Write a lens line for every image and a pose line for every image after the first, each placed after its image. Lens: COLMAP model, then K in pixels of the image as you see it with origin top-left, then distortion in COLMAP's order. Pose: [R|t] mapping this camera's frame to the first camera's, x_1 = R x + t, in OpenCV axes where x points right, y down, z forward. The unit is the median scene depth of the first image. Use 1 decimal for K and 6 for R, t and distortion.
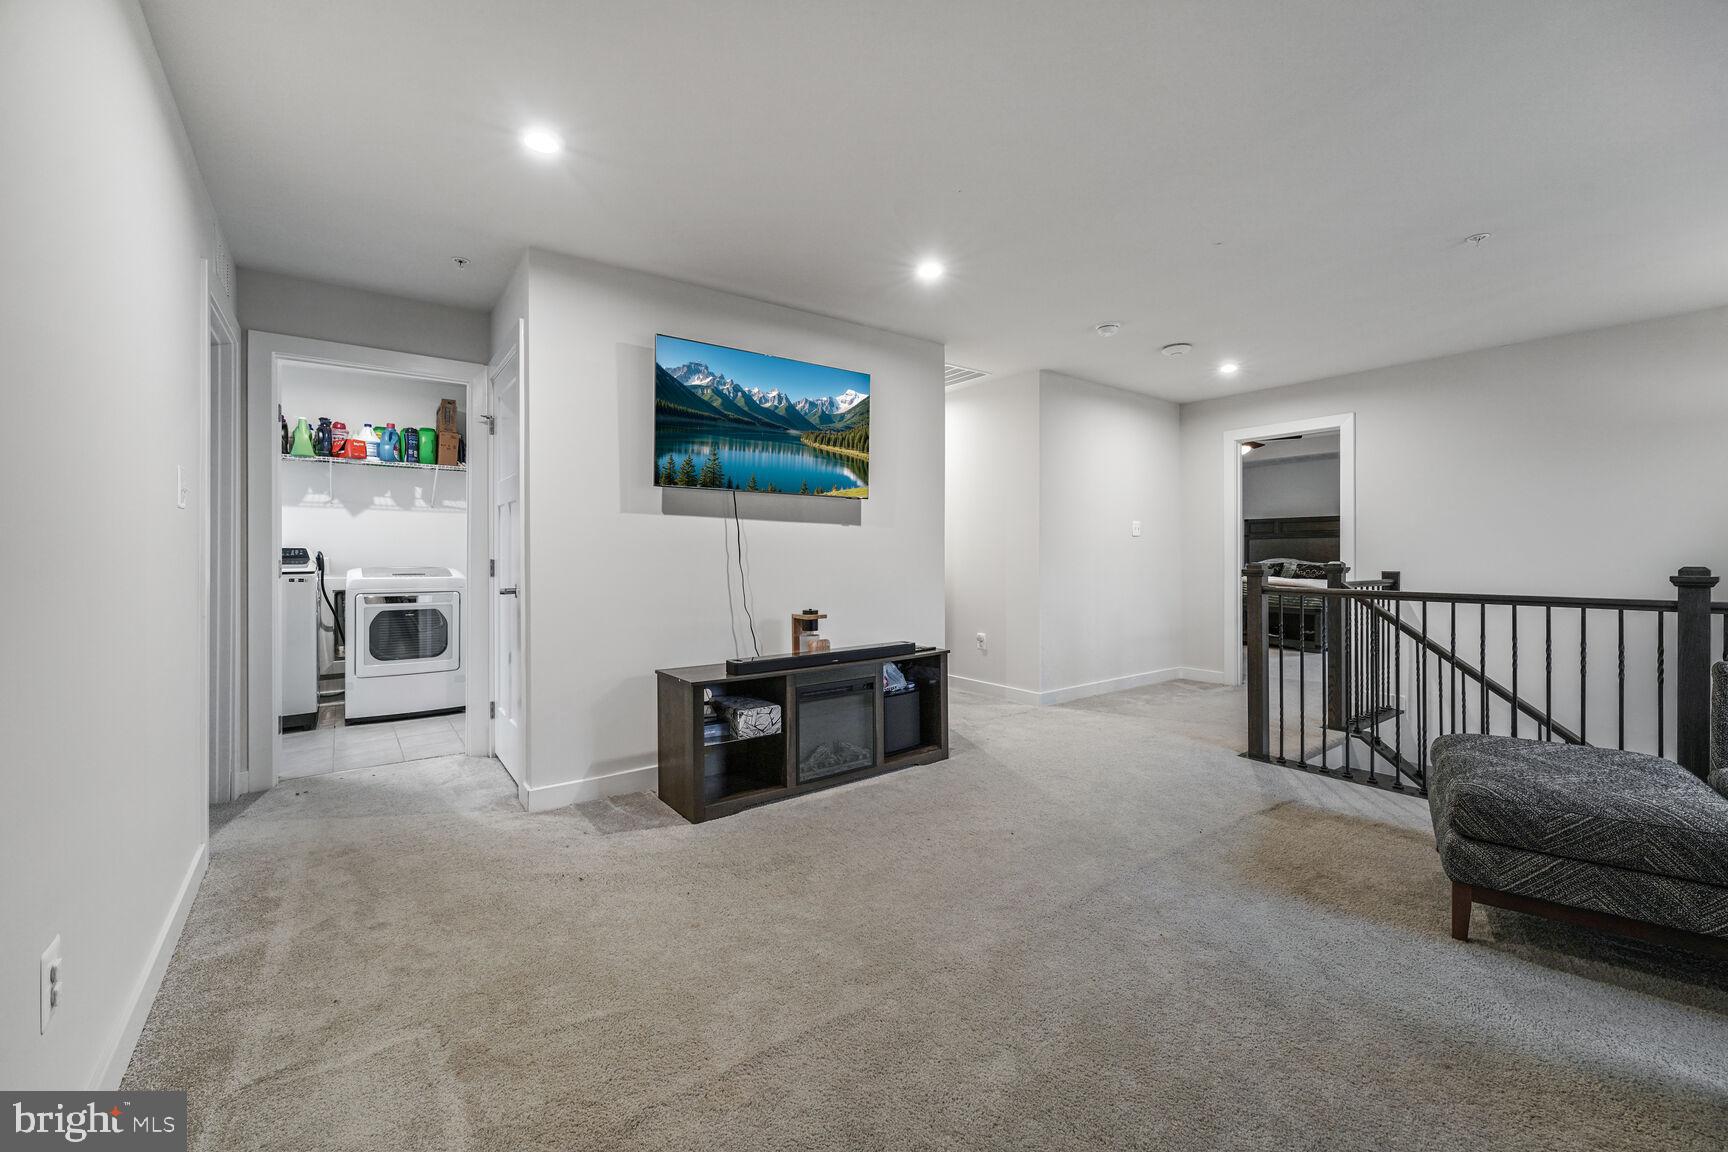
lens RADIAL K [[694.2, 0, 862.5], [0, 694.2, 558.5], [0, 0, 1]] dist [-0.001116, -0.000009]
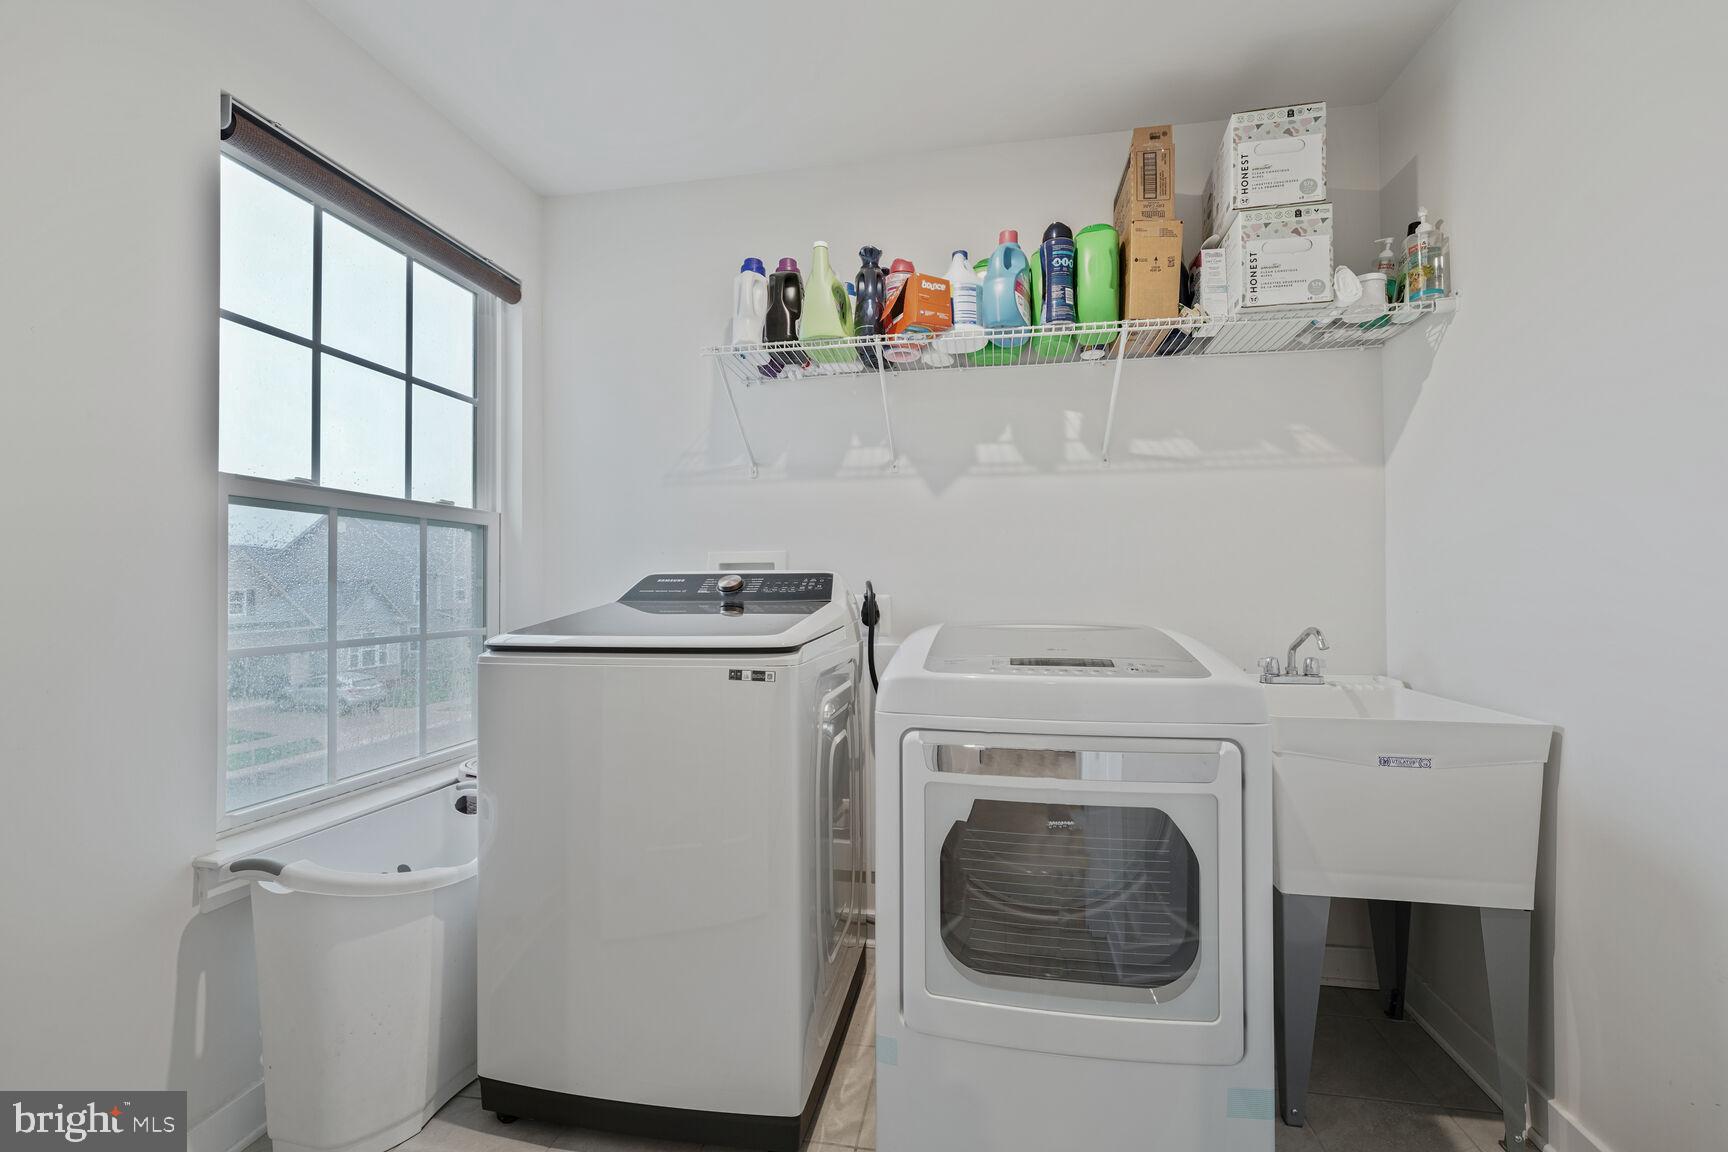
lens RADIAL K [[694.2, 0, 864.7], [0, 694.2, 577.7], [0, 0, 1]] dist [-0.001116, -0.000009]
pose [[0.676524, -0.012557, -0.736313, -0.462295], [0.005786, 0.999914, -0.011737, -0.006903], [0.736398, 0.003680, 0.676539, 0.694594]]
